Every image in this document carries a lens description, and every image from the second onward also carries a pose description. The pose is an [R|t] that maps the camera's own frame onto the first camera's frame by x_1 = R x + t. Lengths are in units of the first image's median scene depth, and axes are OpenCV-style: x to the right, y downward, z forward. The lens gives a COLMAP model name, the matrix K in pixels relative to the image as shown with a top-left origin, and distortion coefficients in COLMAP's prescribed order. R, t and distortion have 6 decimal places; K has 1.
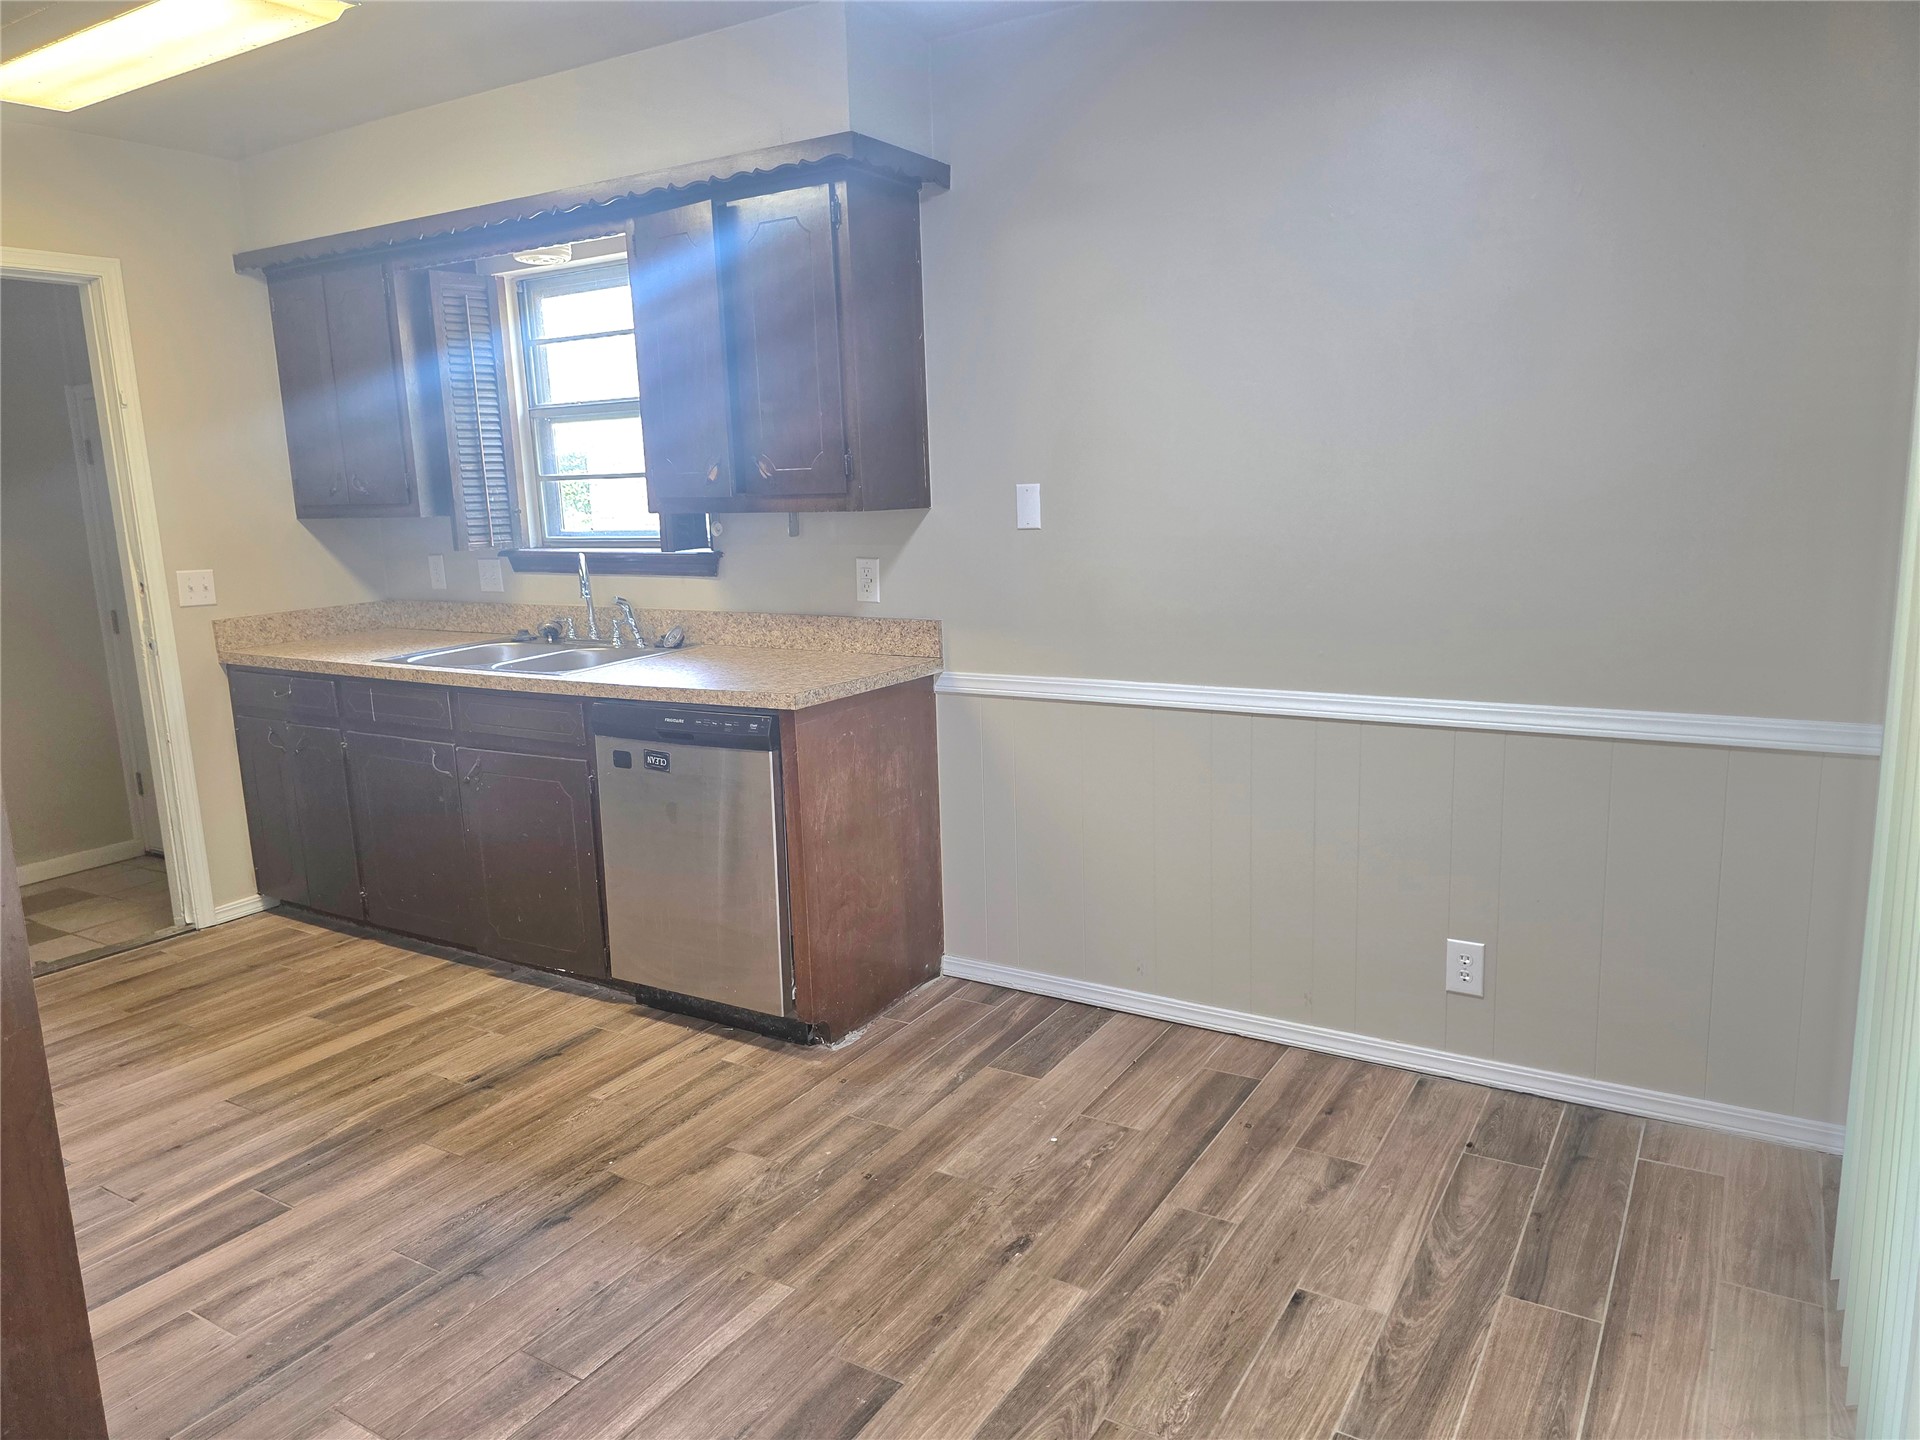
lens RADIAL K [[1295.3, 0, 977.7], [0, 1295.3, 710.9], [0, 0, 1]] dist [0.074307, -0.078680]
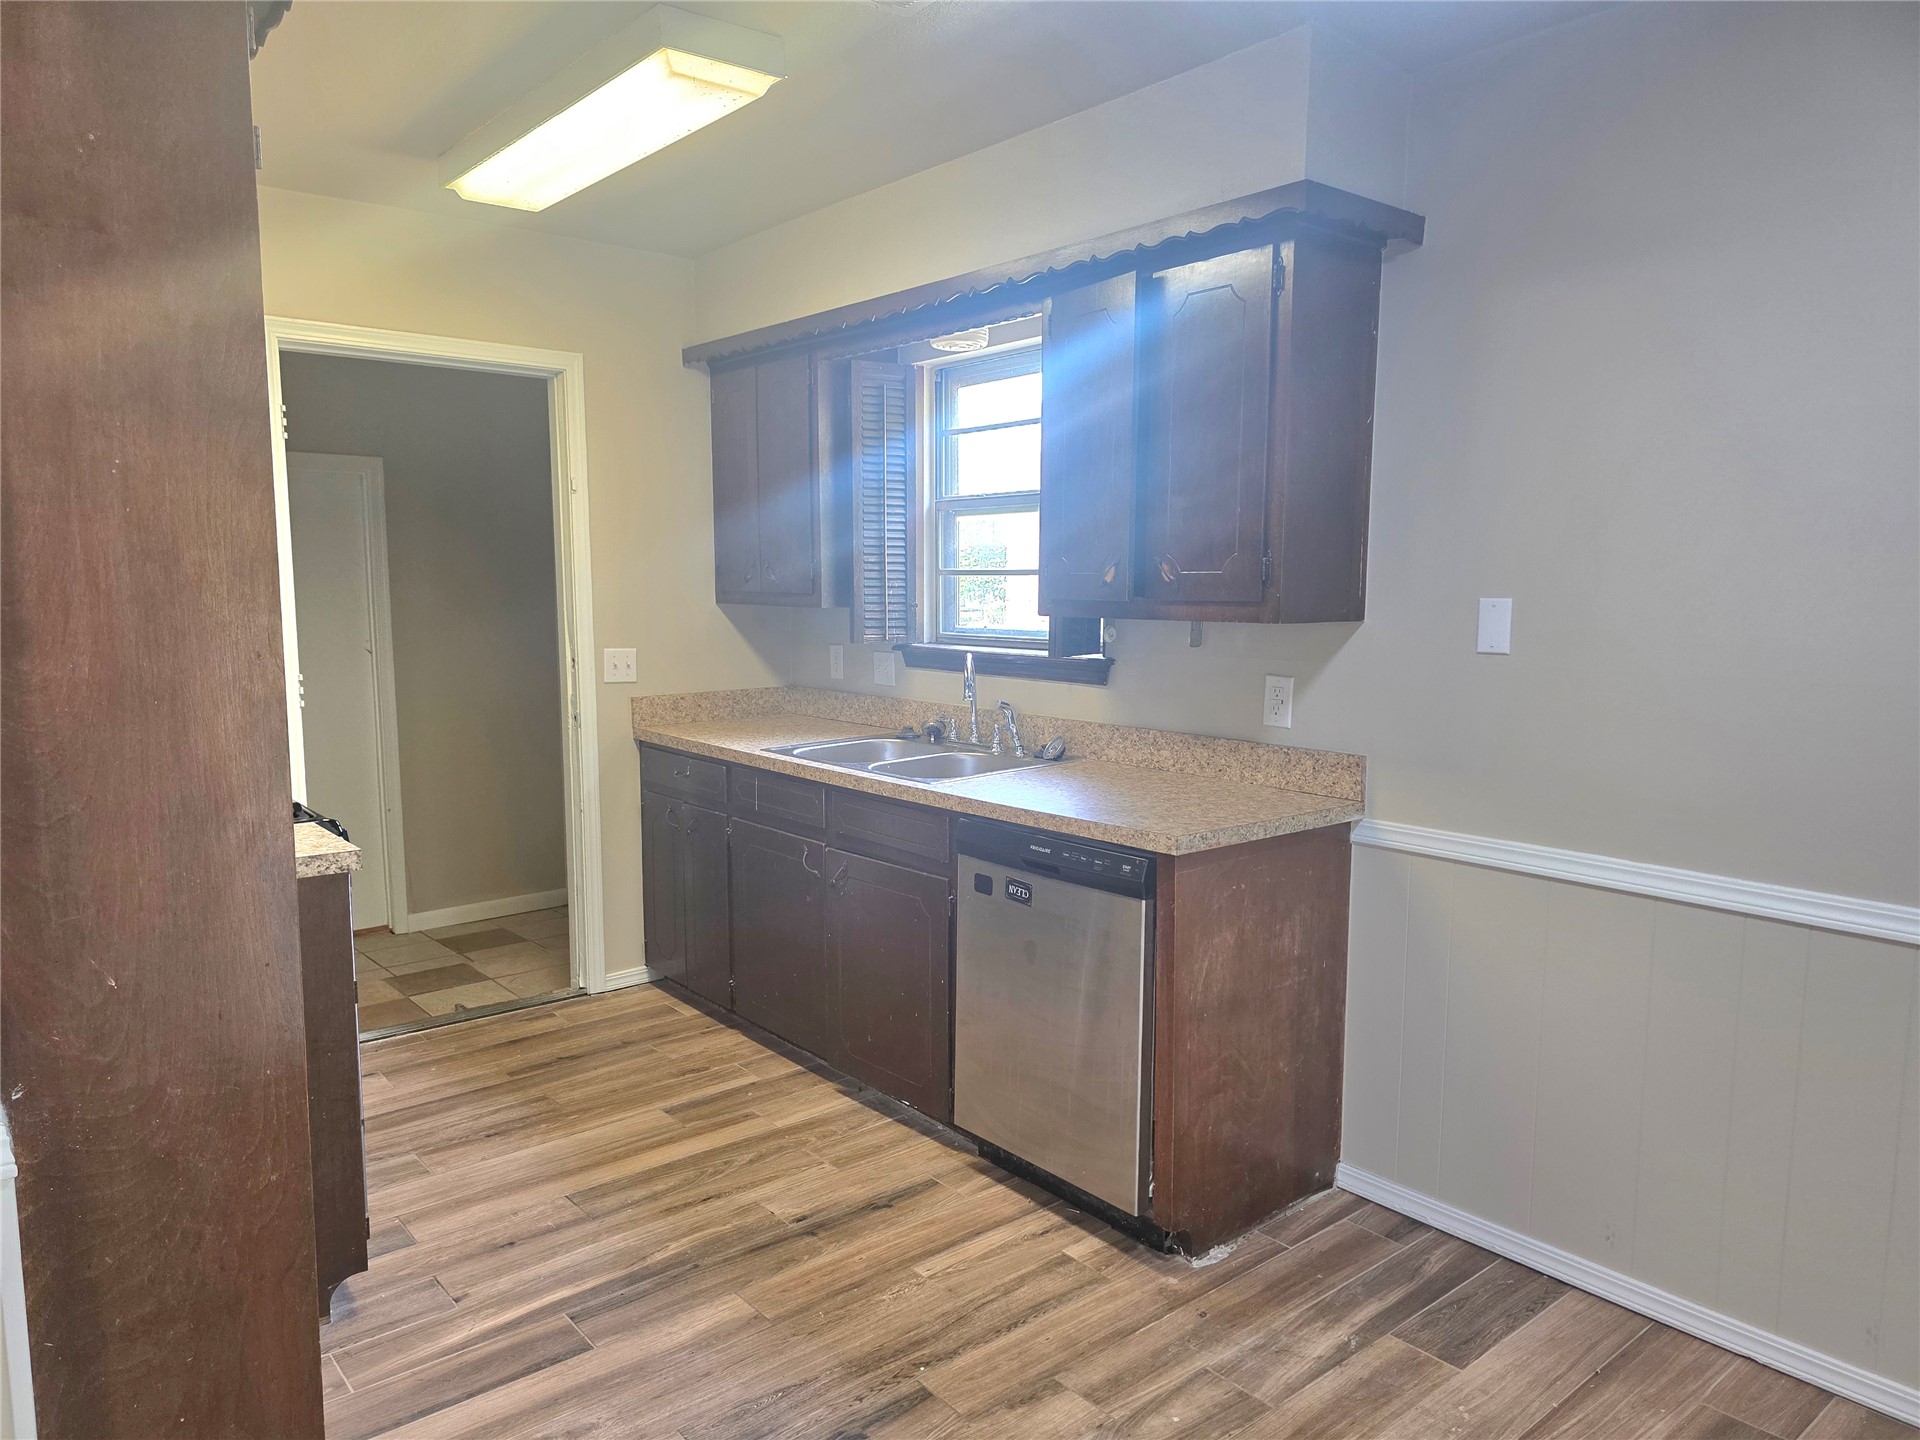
lens RADIAL K [[1296.8, 0, 961.5], [0, 1296.8, 731.8], [0, 0, 1]] dist [0.091287, -0.094352]
pose [[0.946723, 0.073078, -0.313647, -0.012272], [-0.089642, 0.995222, -0.038695, -0.030969], [0.309321, 0.064749, 0.948751, 0.128580]]
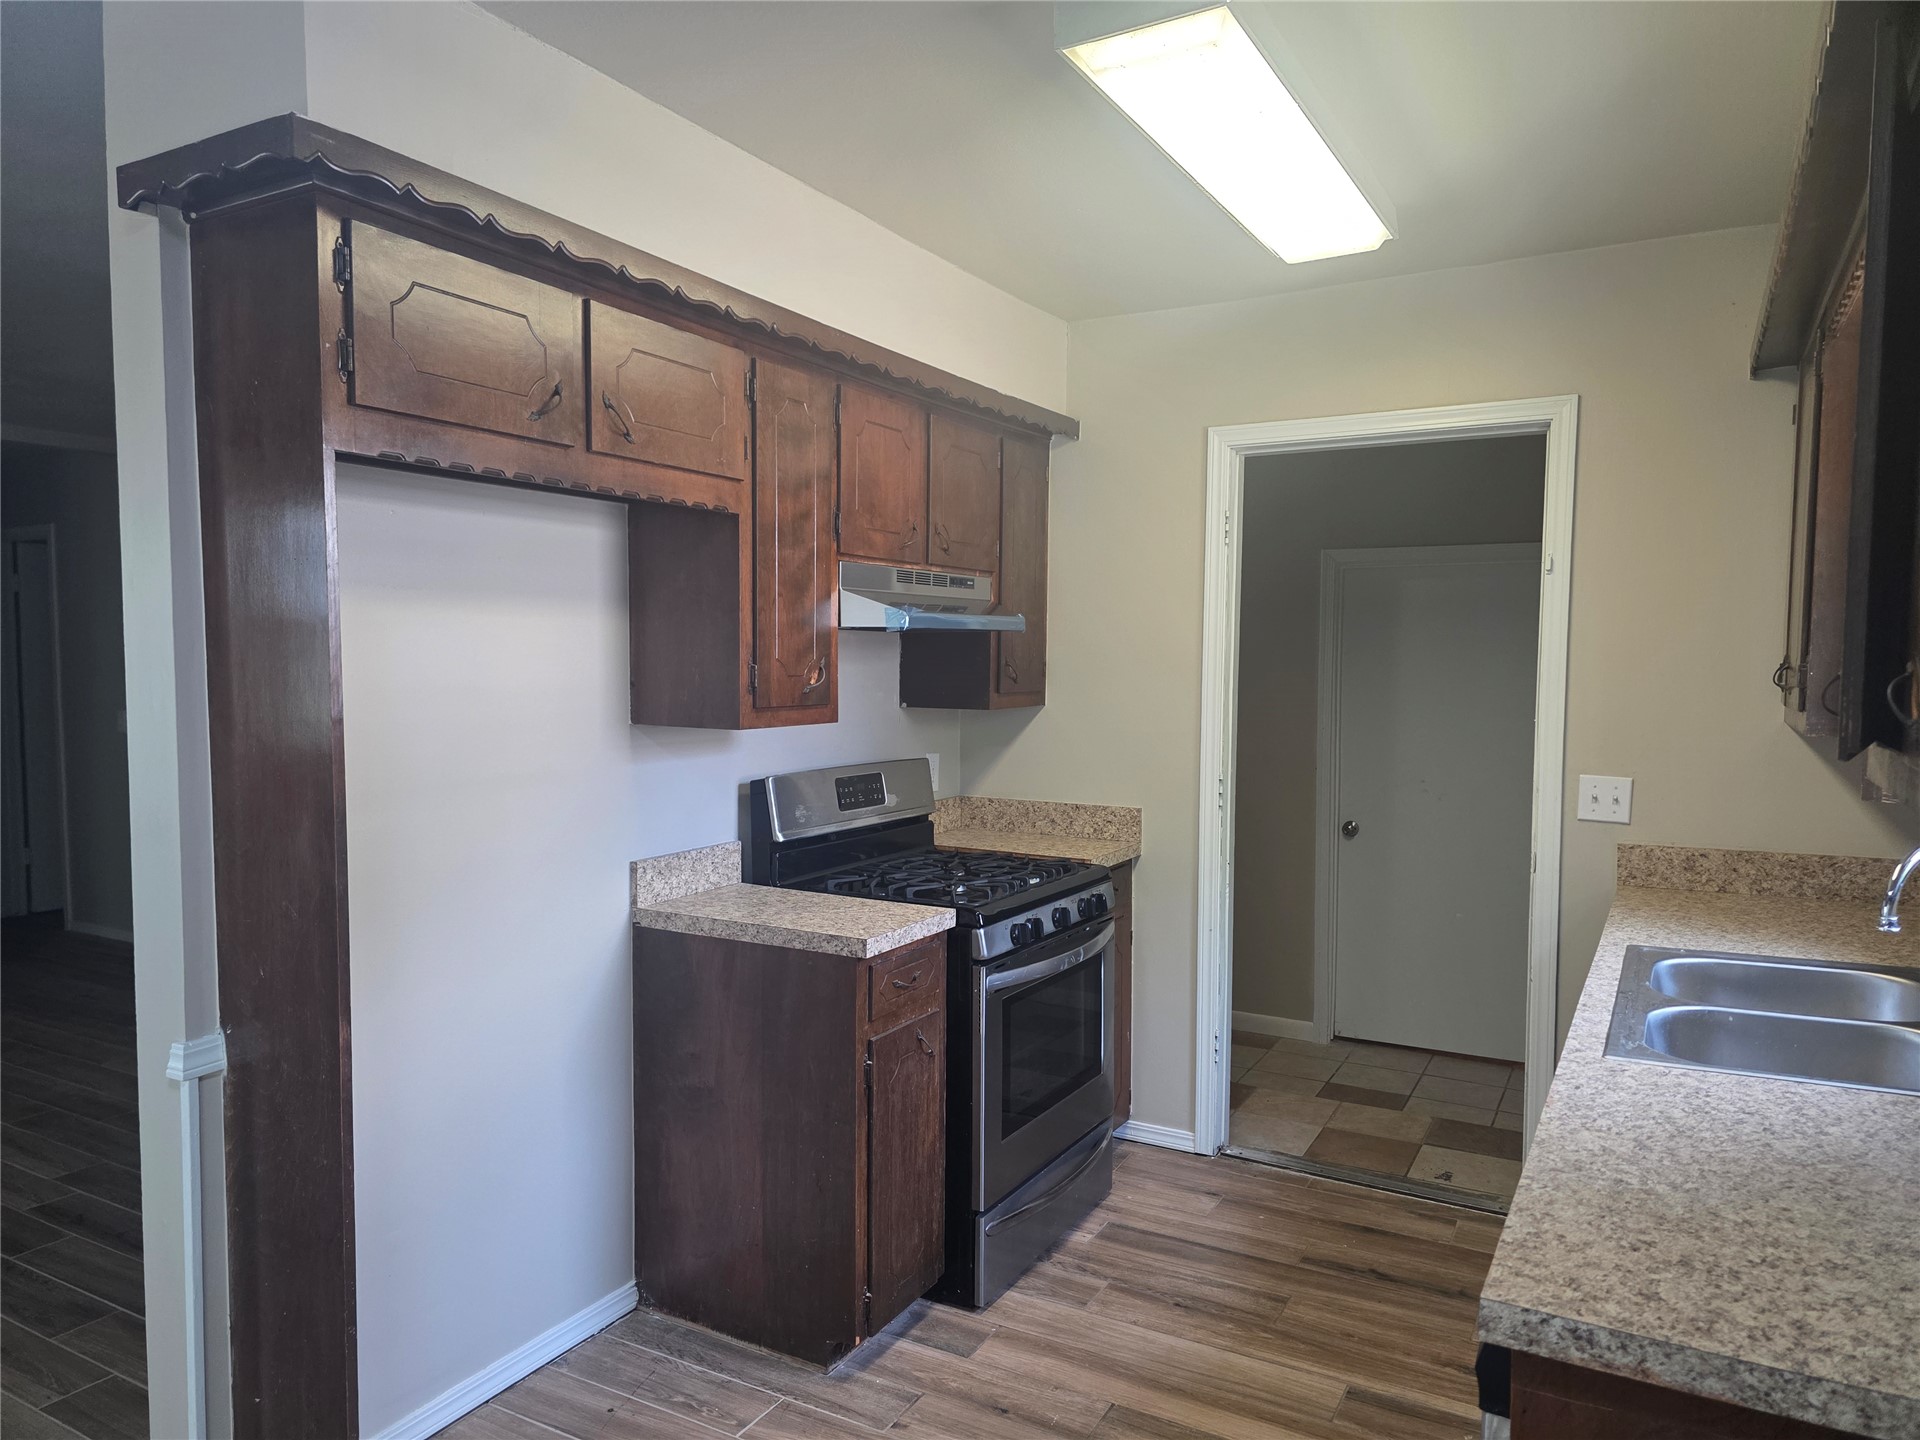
lens RADIAL K [[1286.8, 0, 944.8], [0, 1286.8, 735.2], [0, 0, 1]] dist [0.064122, -0.063799]
pose [[0.031577, 0.094398, -0.995034, 0.183235], [-0.182557, 0.979328, 0.087114, -0.152270], [0.982688, 0.178900, 0.048157, 0.695939]]
